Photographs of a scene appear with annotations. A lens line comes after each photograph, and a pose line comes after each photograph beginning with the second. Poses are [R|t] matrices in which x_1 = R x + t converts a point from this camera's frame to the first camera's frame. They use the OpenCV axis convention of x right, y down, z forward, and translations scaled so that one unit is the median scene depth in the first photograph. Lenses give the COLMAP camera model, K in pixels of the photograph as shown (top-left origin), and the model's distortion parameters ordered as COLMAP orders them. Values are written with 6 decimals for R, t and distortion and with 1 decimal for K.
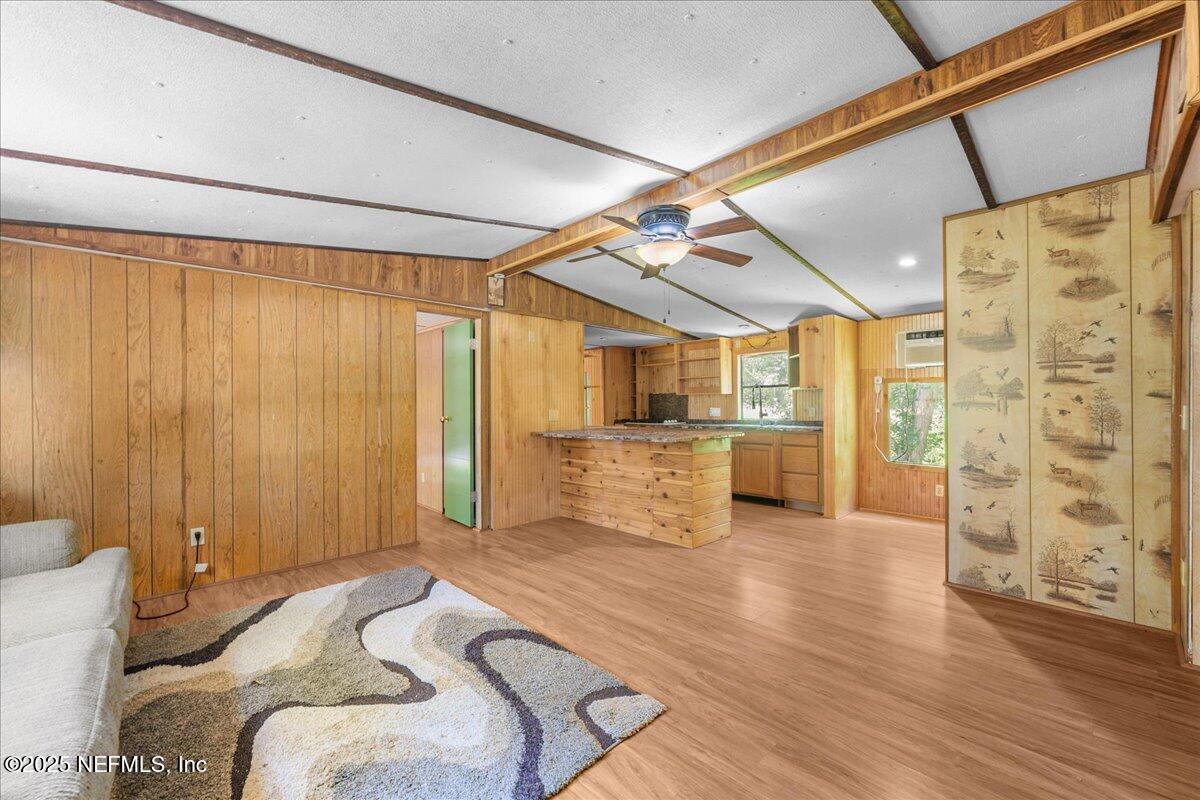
lens RADIAL K [[473.2, 0, 598.3], [0, 473.2, 403.2], [0, 0, 1]] dist [0.001303, 0.000213]
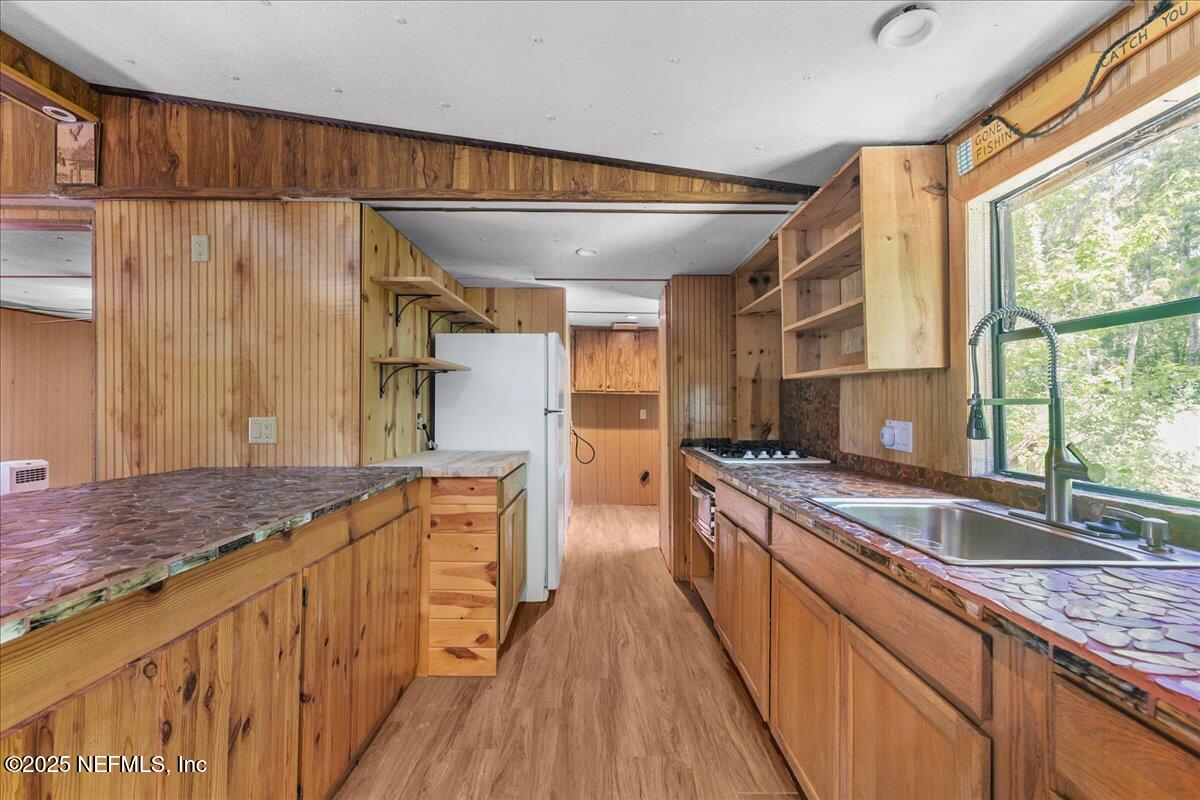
lens RADIAL K [[473.2, 0, 602.6], [0, 473.2, 399.5], [0, 0, 1]] dist [0.001303, 0.000213]
pose [[0.737769, 0.006091, -0.675025, 0.425475], [-0.004582, 0.999981, 0.004015, -0.005829], [0.675037, 0.000131, 0.737784, 0.924460]]
